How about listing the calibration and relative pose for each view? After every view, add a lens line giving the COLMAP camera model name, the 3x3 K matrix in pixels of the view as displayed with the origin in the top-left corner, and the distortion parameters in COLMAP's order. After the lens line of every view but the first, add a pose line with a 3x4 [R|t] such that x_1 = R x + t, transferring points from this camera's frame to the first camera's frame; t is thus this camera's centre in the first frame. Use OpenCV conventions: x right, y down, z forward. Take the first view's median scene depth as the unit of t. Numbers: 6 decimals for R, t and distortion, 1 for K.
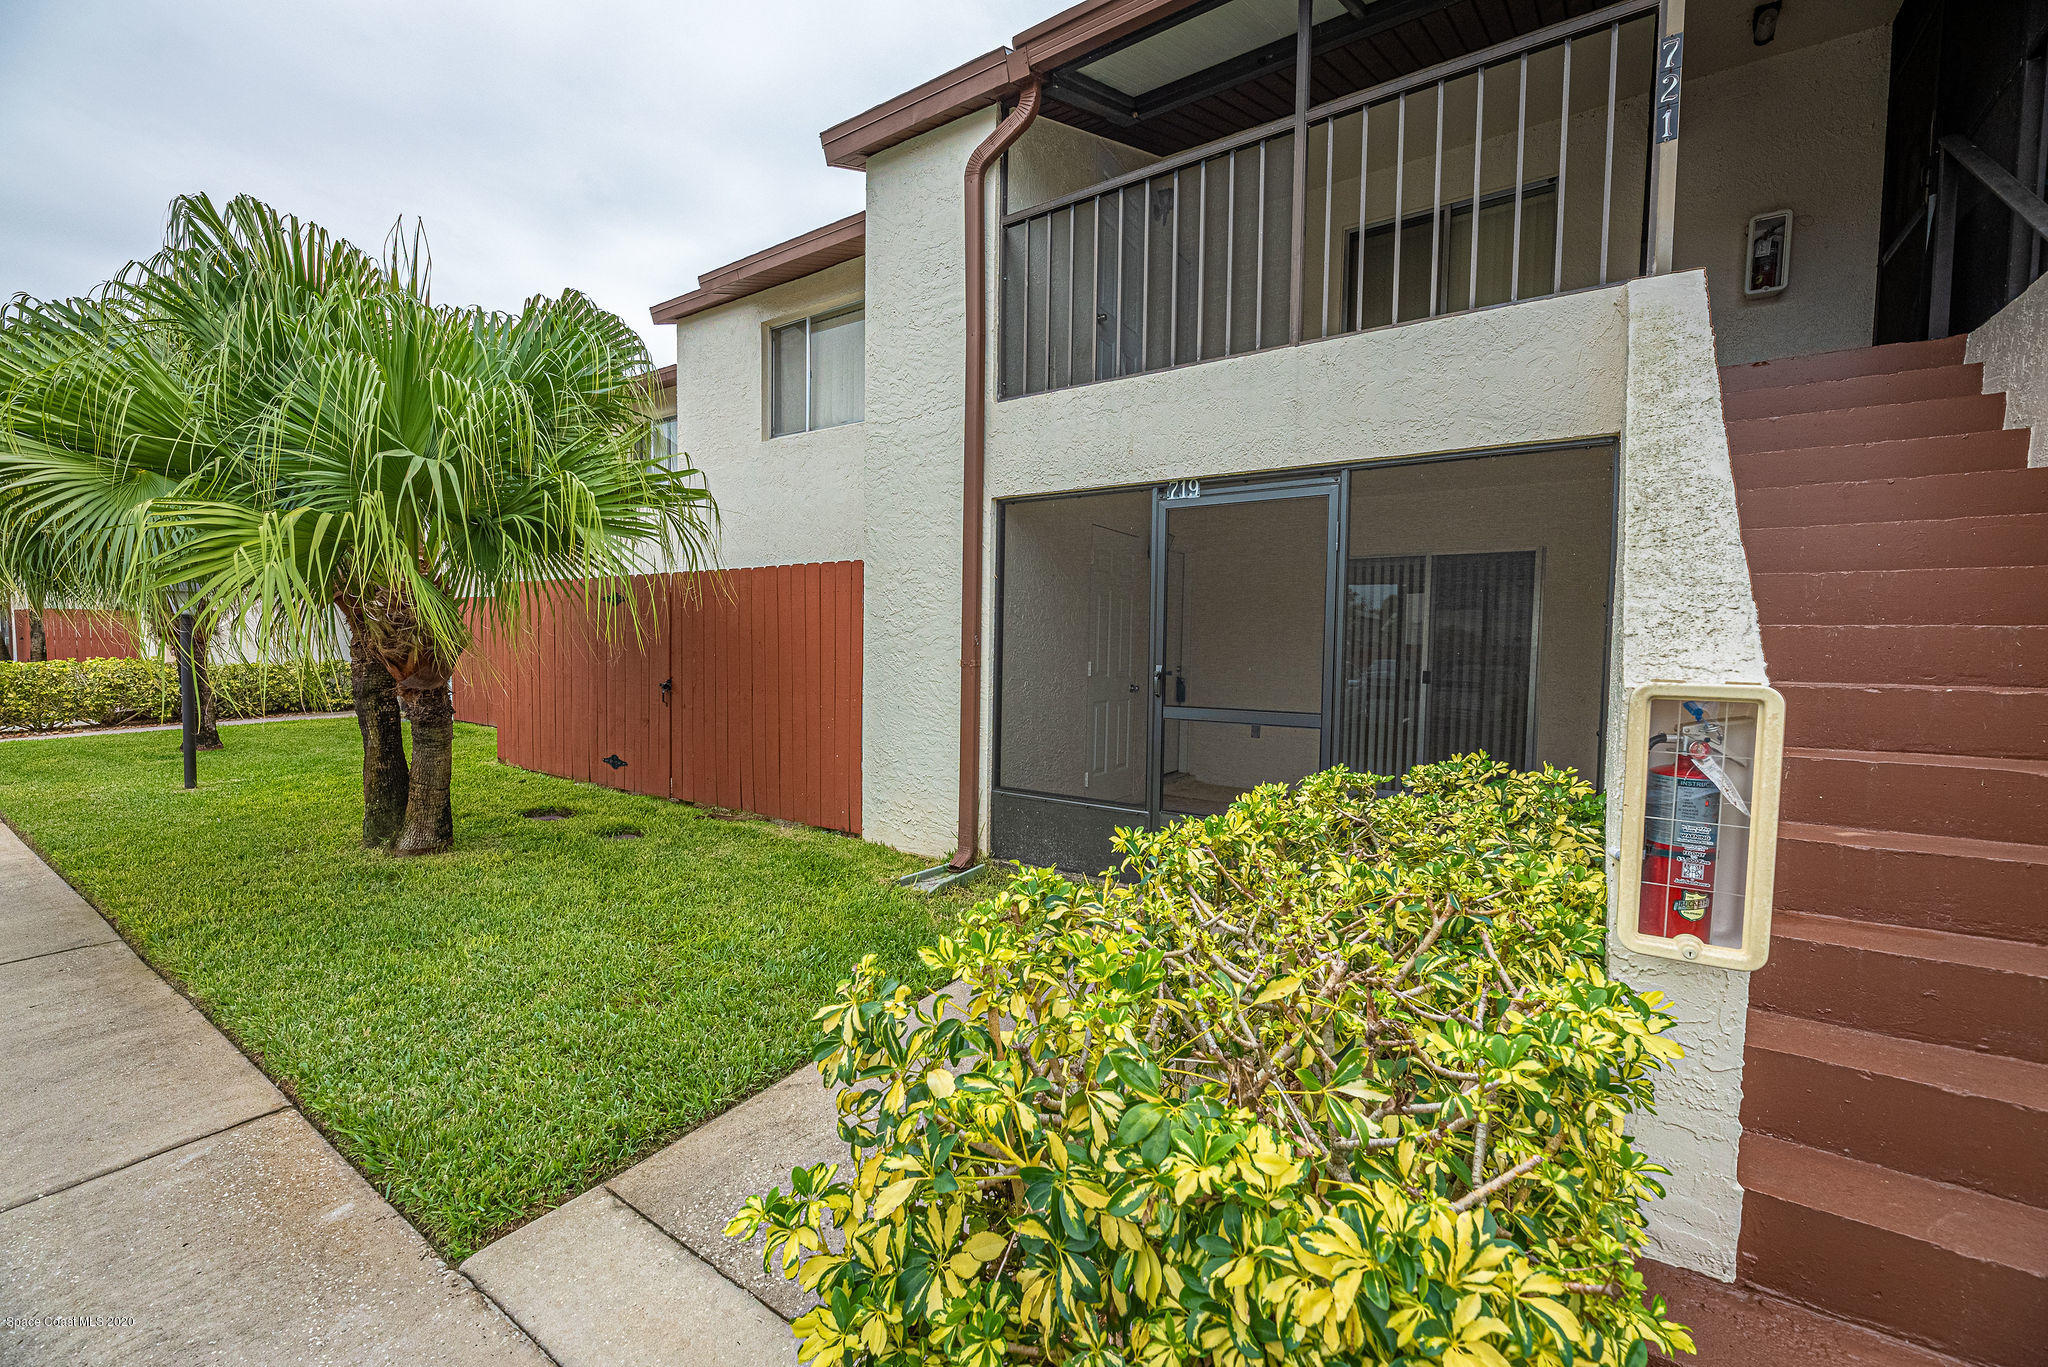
lens RADIAL K [[830.0, 0, 1023.9], [0, 830.0, 685.2], [0, 0, 1]] dist [0.001170, 0.000216]
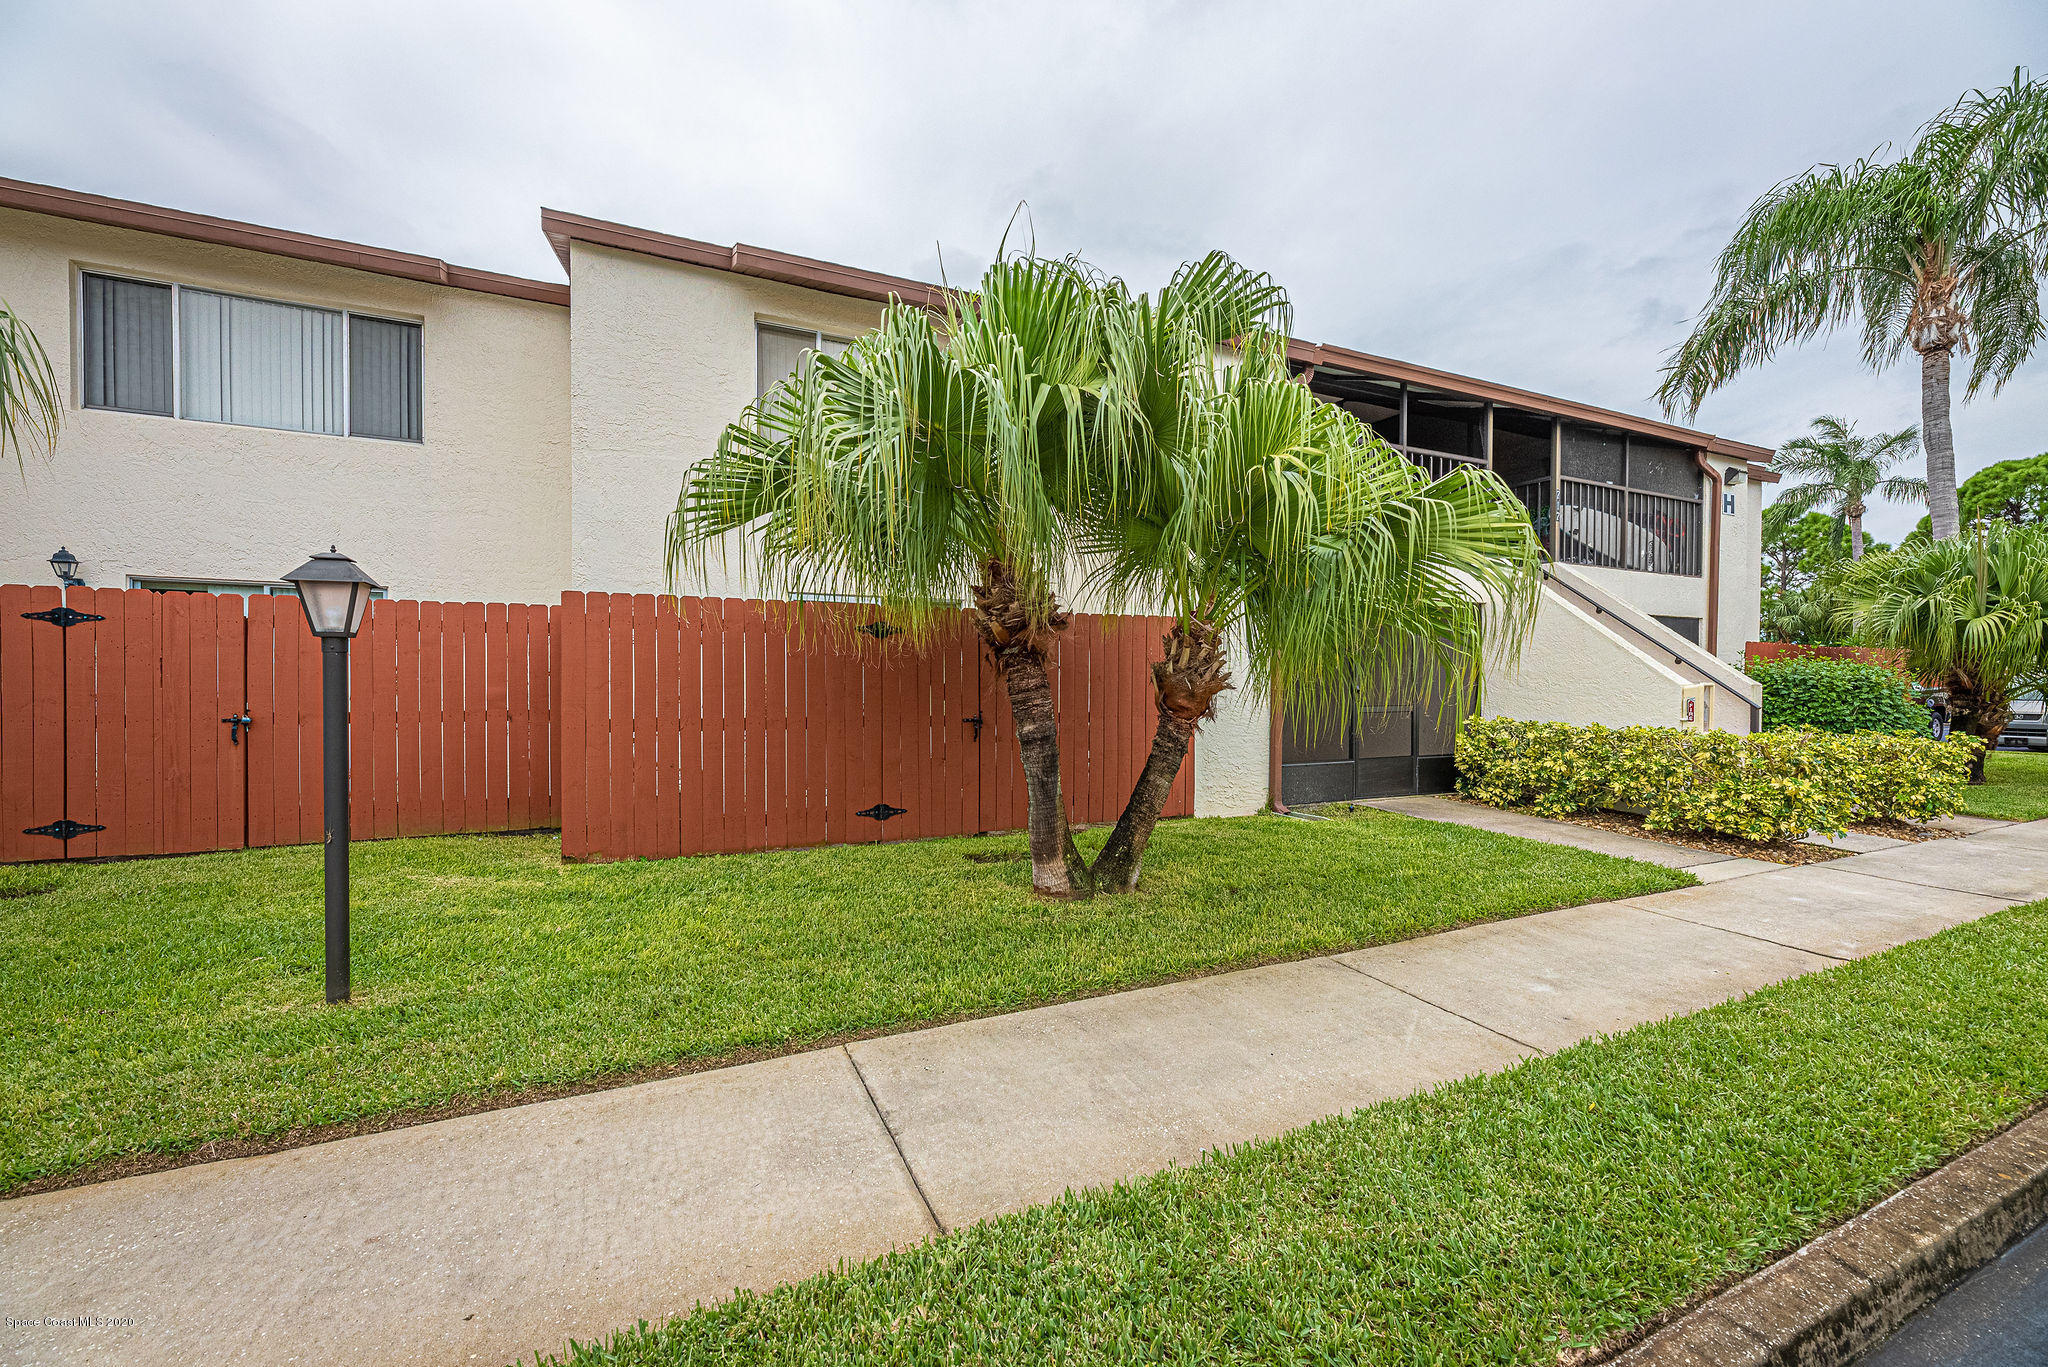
lens RADIAL K [[831.2, 0, 1022.8], [0, 831.2, 686.0], [0, 0, 1]] dist [-0.000502, -0.000408]
pose [[0.500523, -0.022869, 0.865421, -1.756317], [0.044659, 0.999002, 0.000570, -0.053847], [-0.864571, 0.038364, 0.501045, 0.619133]]
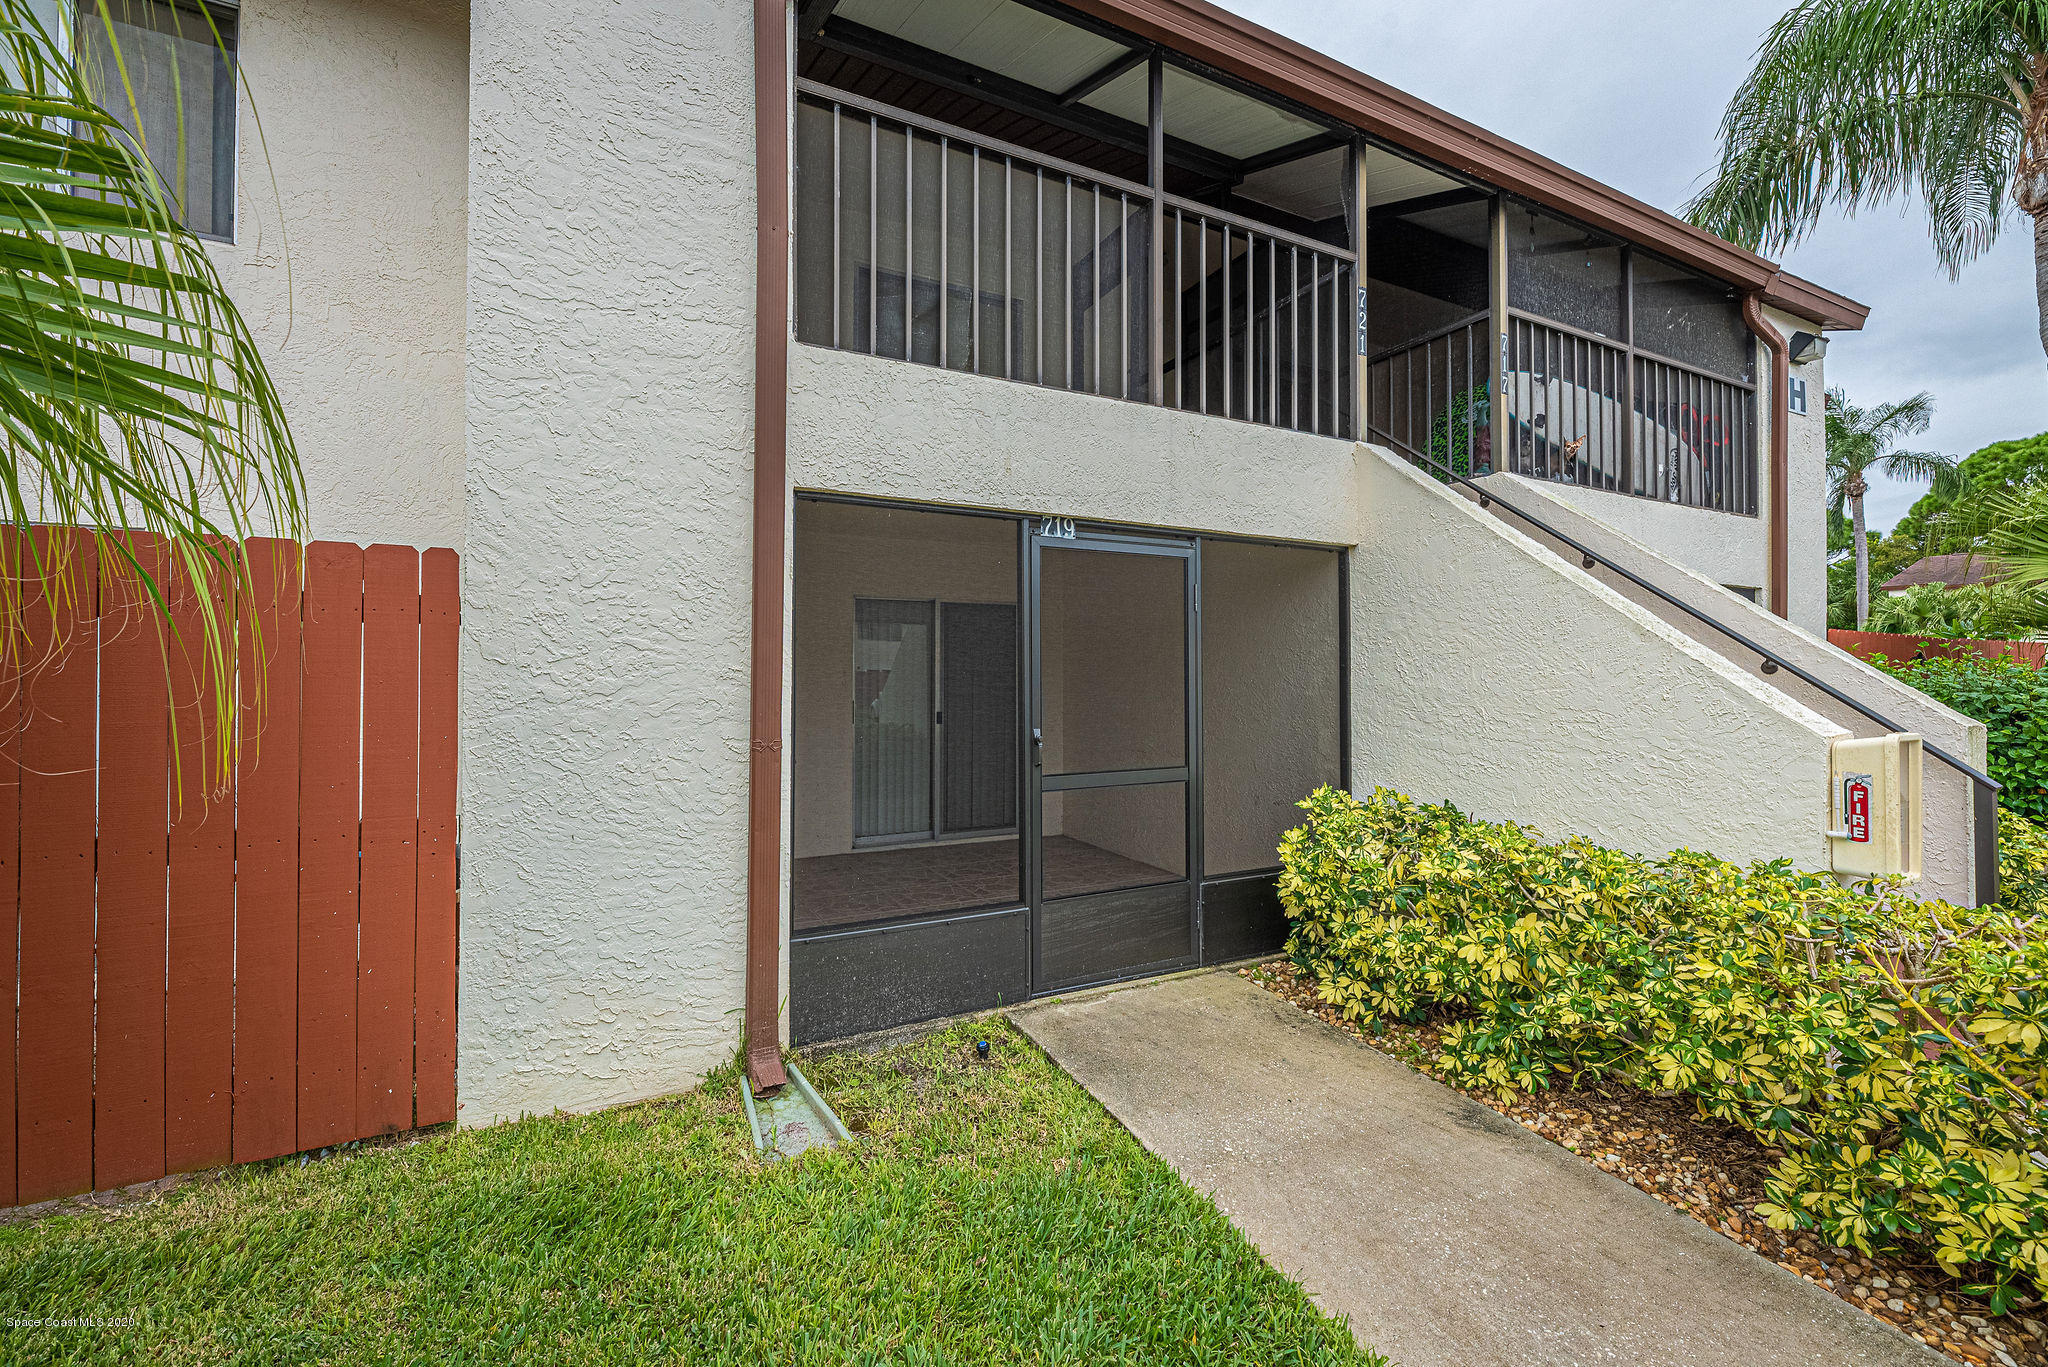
lens RADIAL K [[831.8, 0, 1031.1], [0, 831.8, 662.1], [0, 0, 1]] dist [-0.002153, -0.000339]
pose [[0.476145, -0.000849, 0.879367, -0.520535], [0.047727, 0.998551, -0.024879, -0.062796], [-0.878071, 0.053816, 0.475495, 0.533695]]
